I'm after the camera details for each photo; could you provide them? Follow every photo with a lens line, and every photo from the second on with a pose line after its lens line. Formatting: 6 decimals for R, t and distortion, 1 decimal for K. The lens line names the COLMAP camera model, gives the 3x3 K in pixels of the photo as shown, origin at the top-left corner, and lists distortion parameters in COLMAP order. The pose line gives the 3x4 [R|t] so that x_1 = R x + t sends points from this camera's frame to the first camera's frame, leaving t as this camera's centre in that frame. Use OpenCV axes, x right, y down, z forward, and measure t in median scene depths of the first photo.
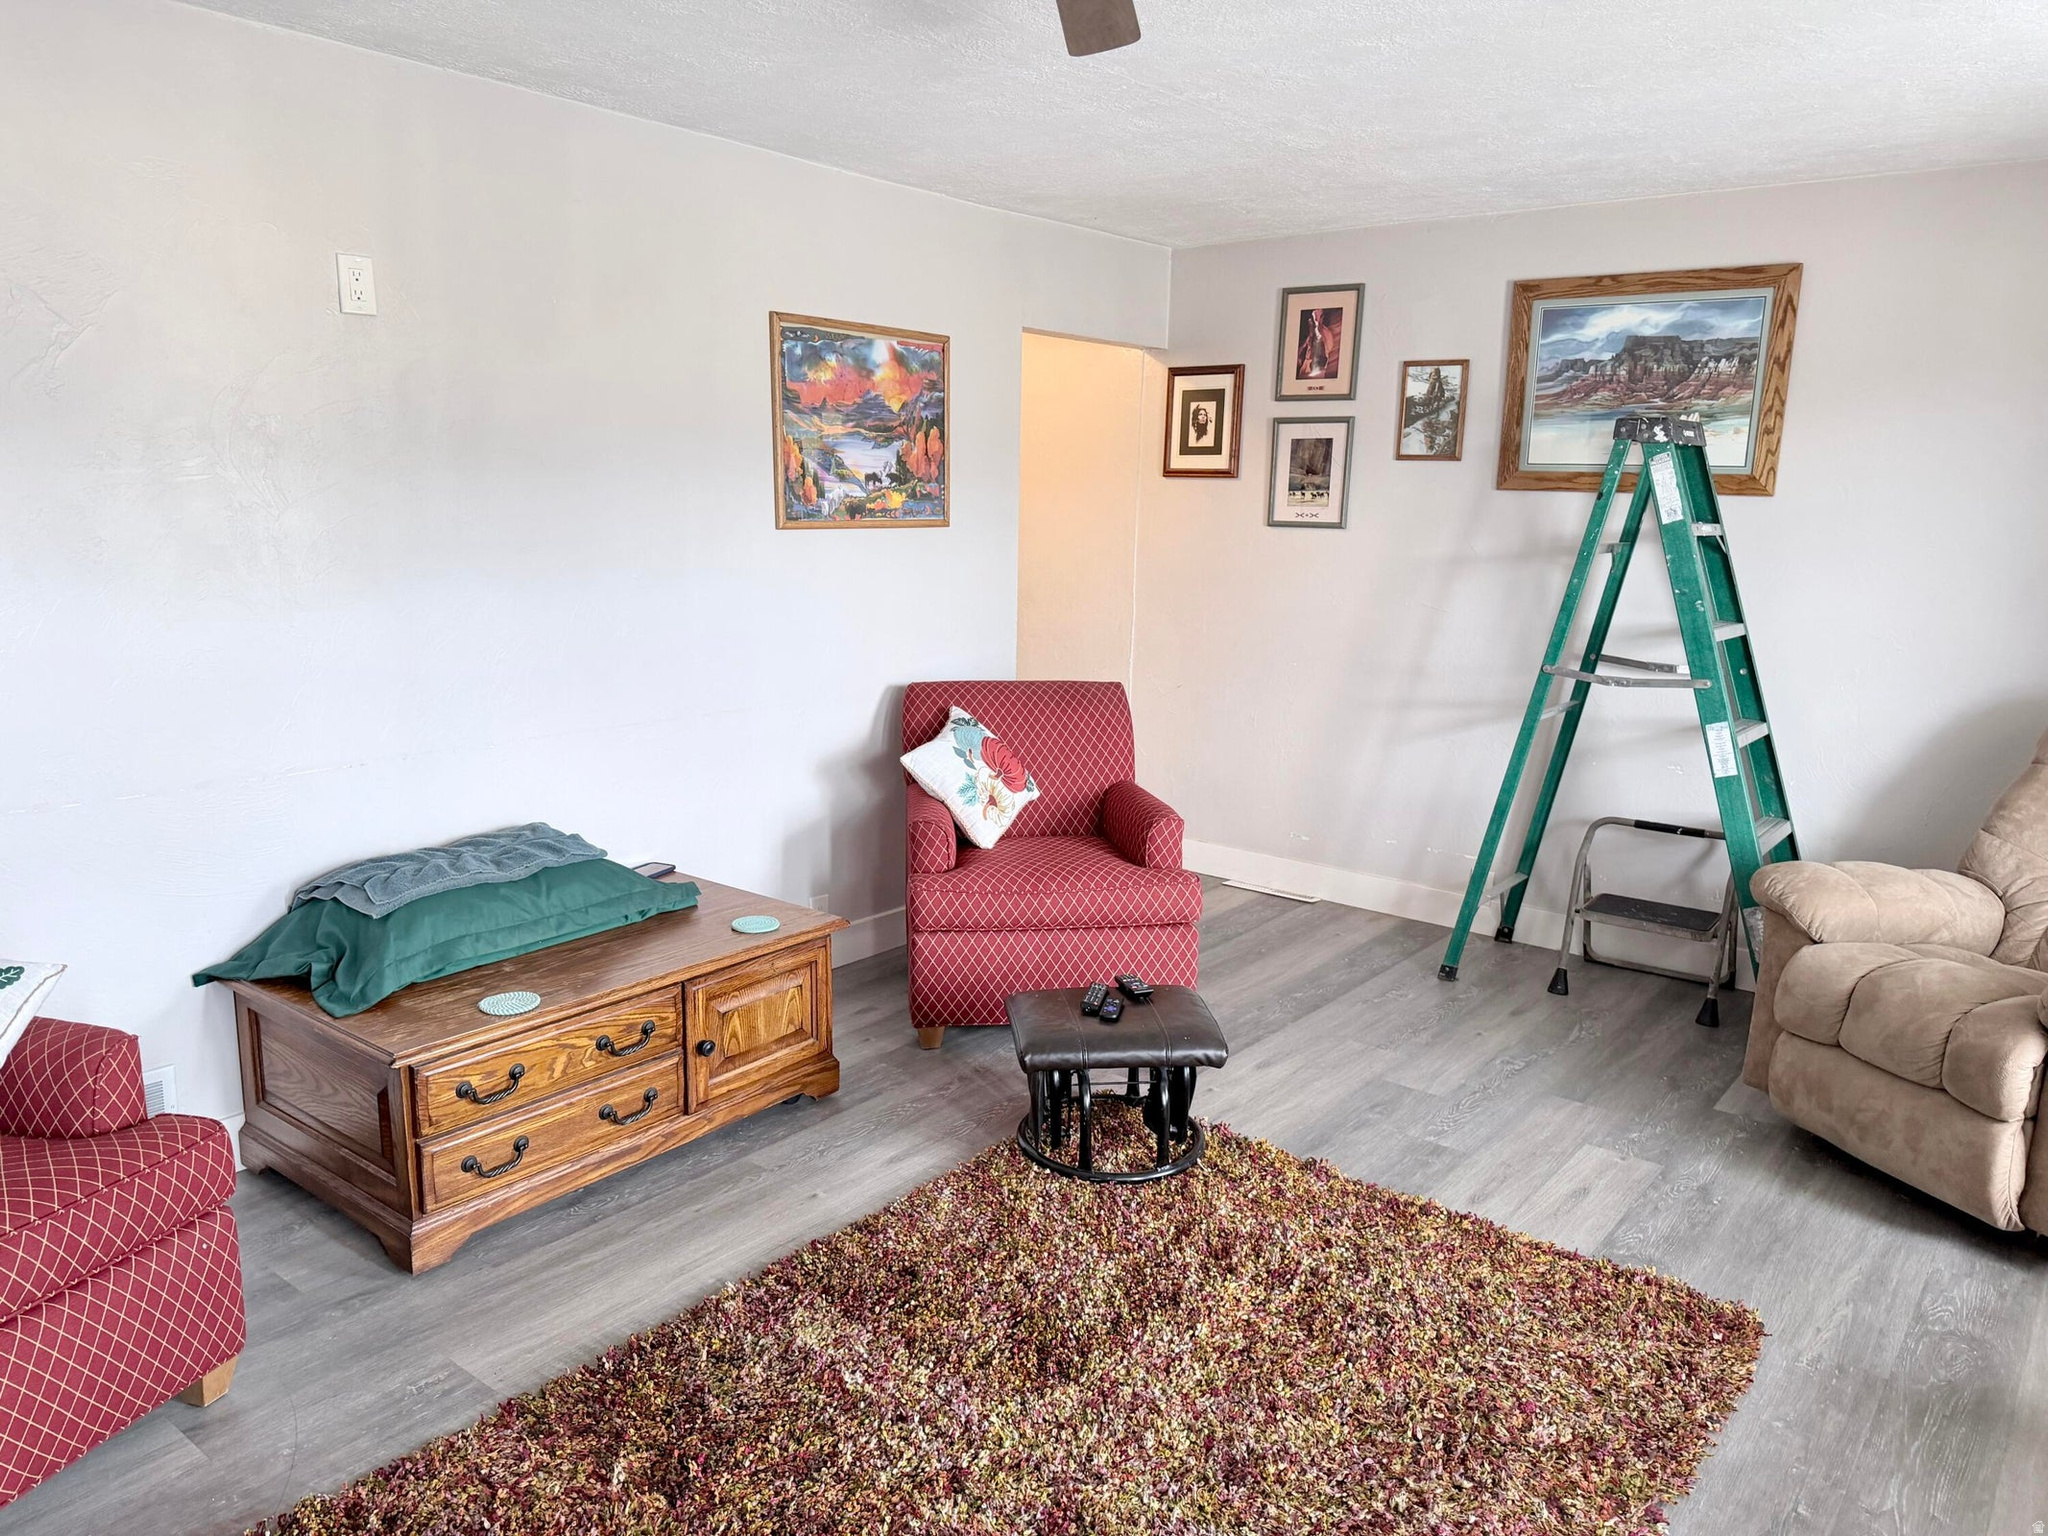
lens RADIAL K [[1451.4, 0, 1019.4], [0, 1451.4, 779.6], [0, 0, 1]] dist [0.040951, -0.063957]
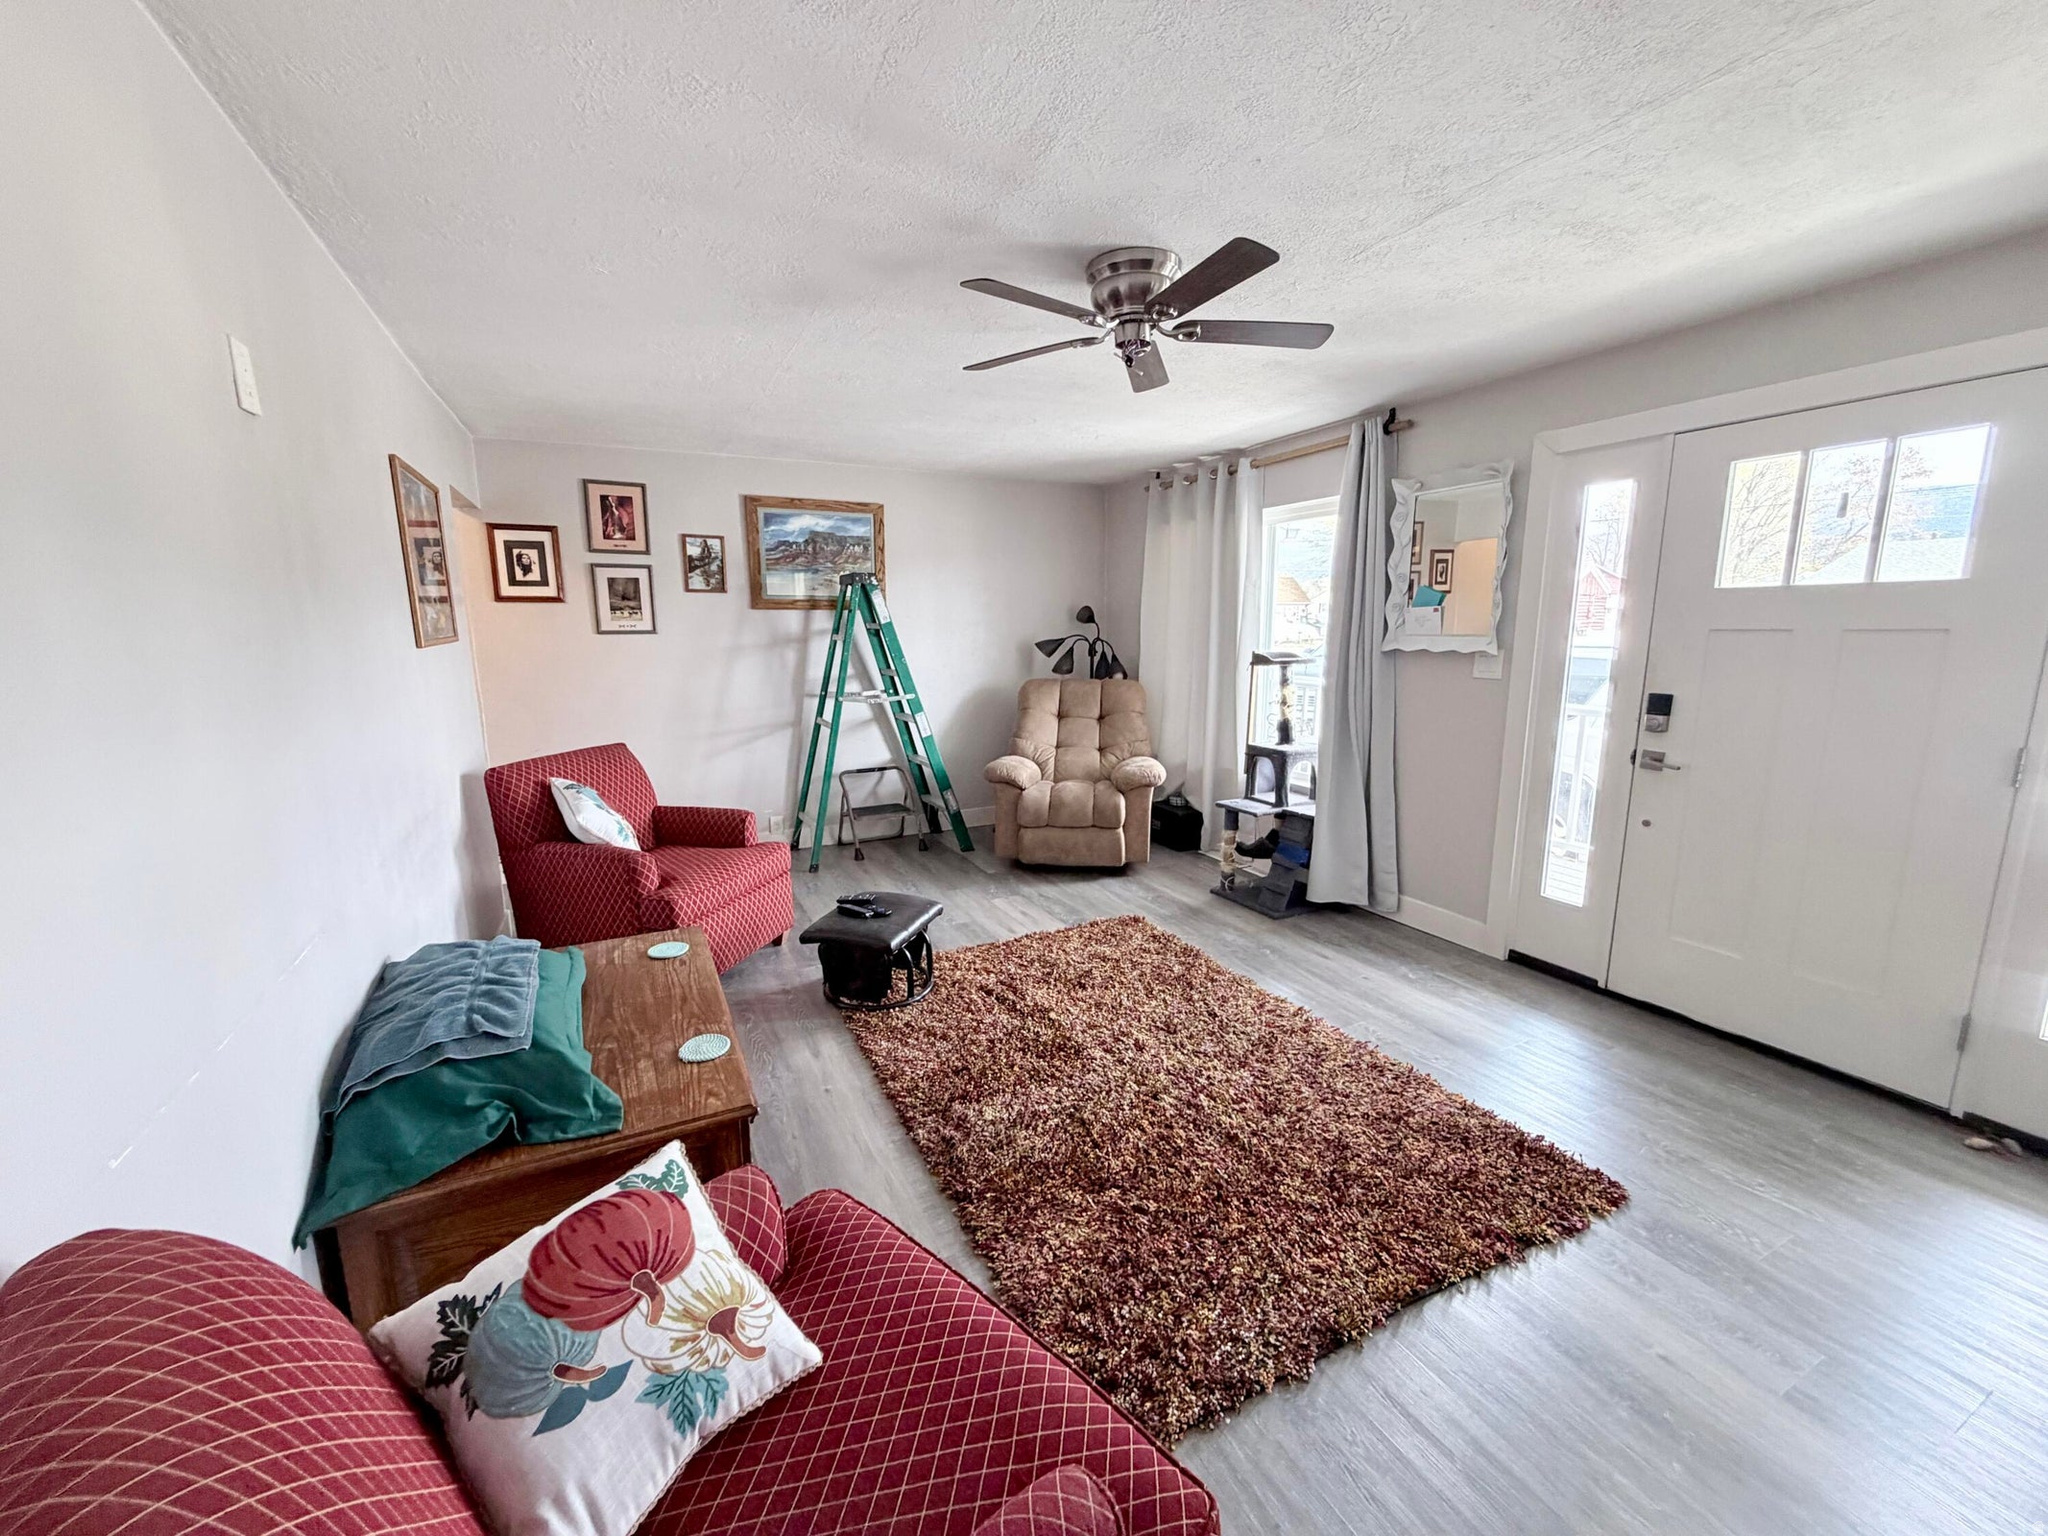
lens RADIAL K [[818.6, 0, 1030.8], [0, 818.6, 763.6], [0, 0, 1]] dist [0.007296, 0.000067]
pose [[0.415051, -0.180363, 0.891741, -0.468554], [0.188933, 0.975872, 0.109443, -0.055950], [-0.889965, 0.123055, 0.439113, 0.261954]]
